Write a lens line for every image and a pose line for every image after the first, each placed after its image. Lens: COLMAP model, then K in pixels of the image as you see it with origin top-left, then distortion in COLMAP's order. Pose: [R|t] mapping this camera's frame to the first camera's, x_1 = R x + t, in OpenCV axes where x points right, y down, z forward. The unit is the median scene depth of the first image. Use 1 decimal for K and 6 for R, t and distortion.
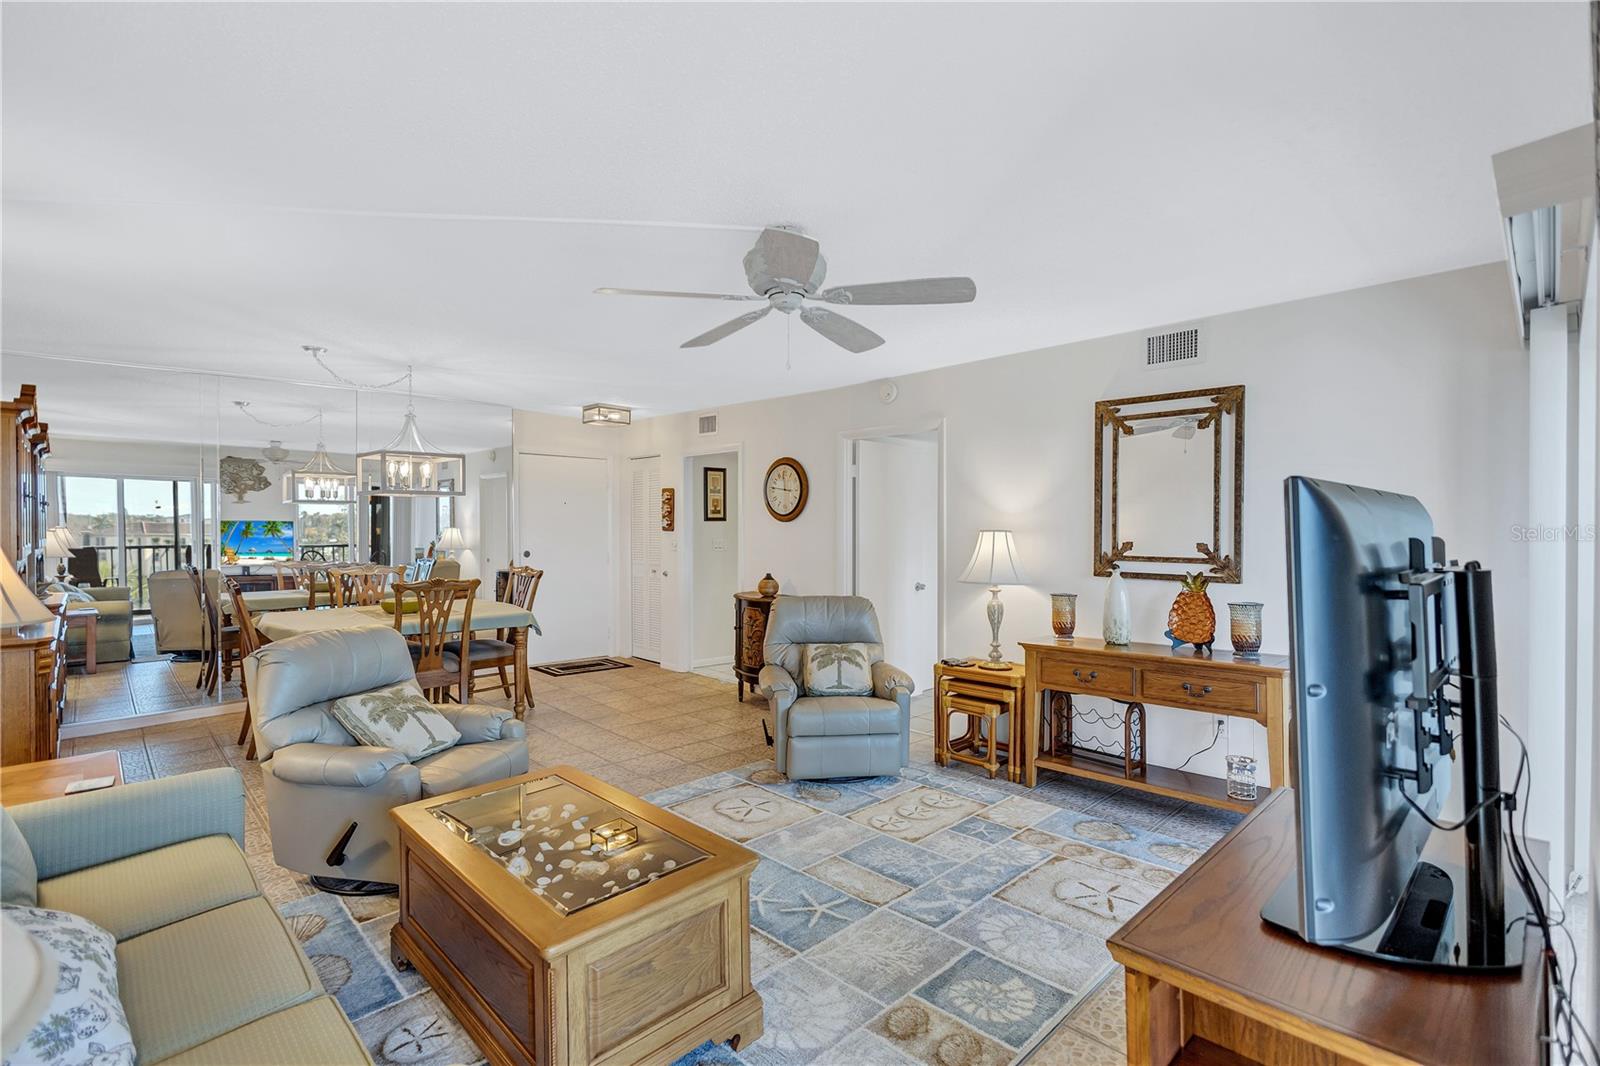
lens RADIAL K [[729.0, 0, 790.9], [0, 729.0, 532.2], [0, 0, 1]] dist [0.000170, -0.000668]
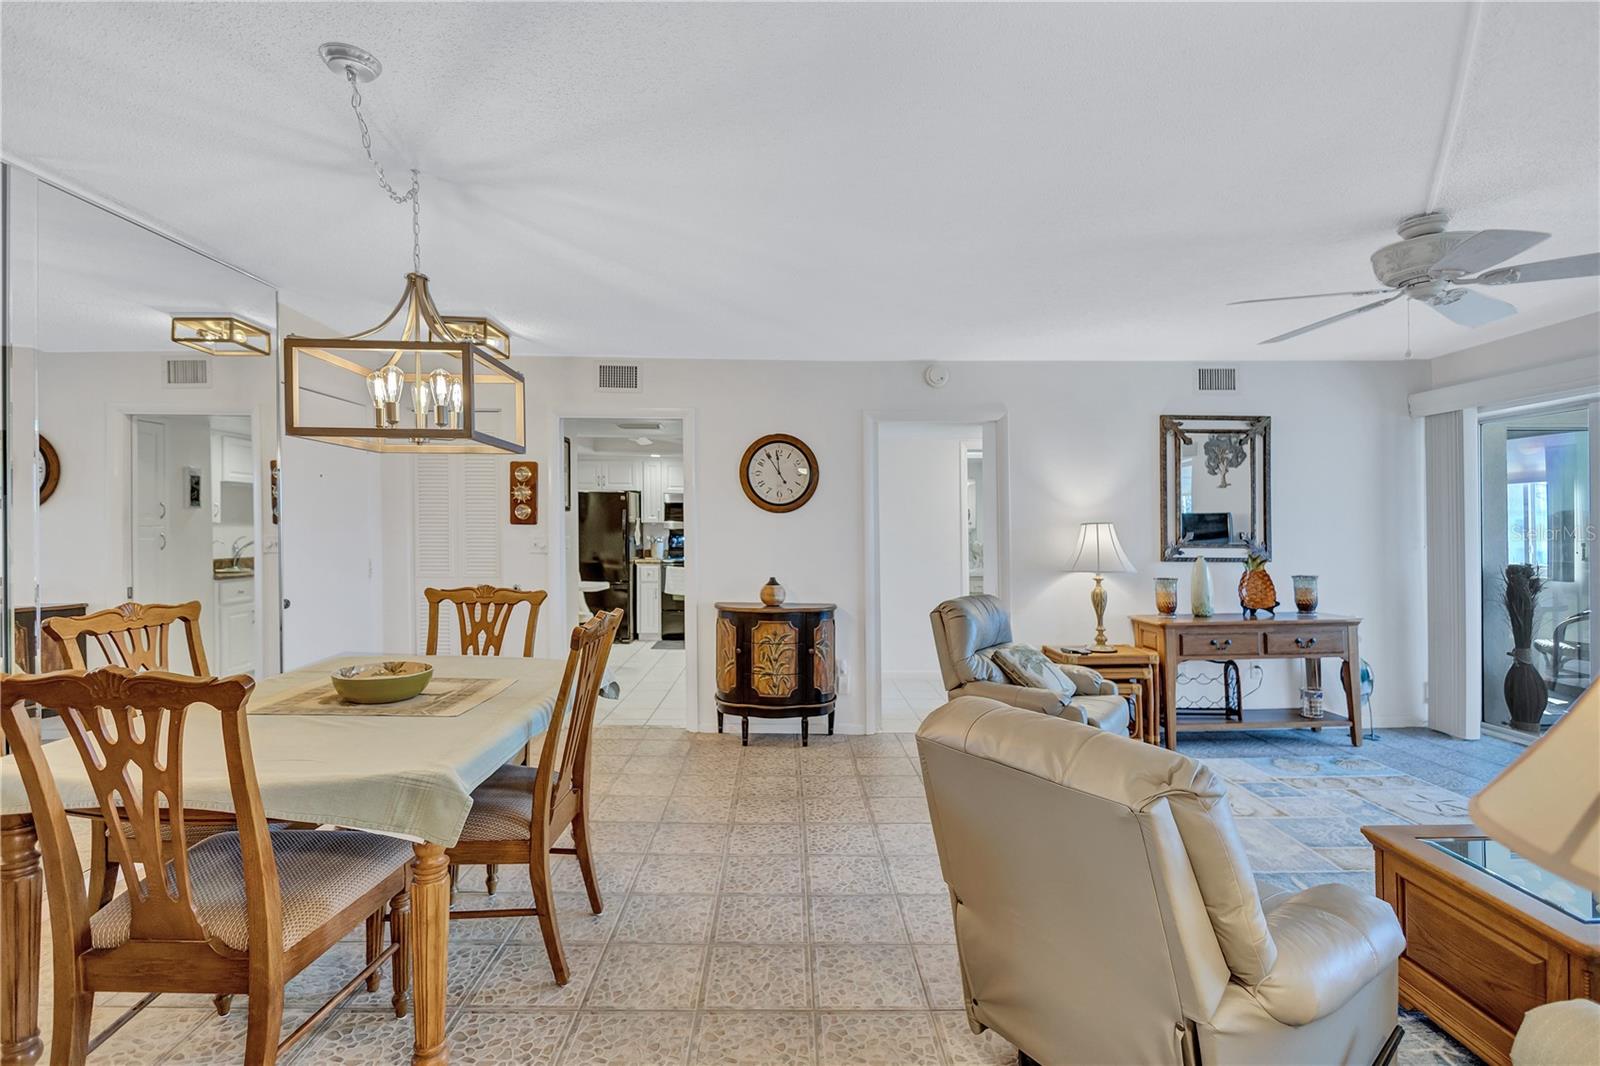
lens RADIAL K [[737.3, 0, 795.9], [0, 737.3, 522.1], [0, 0, 1]] dist [0.000620, -0.000123]
pose [[0.685307, 0.004305, 0.728242, -0.951625], [0.003403, 0.999953, -0.009113, 0.005569], [-0.728247, 0.008724, 0.685260, 0.675920]]
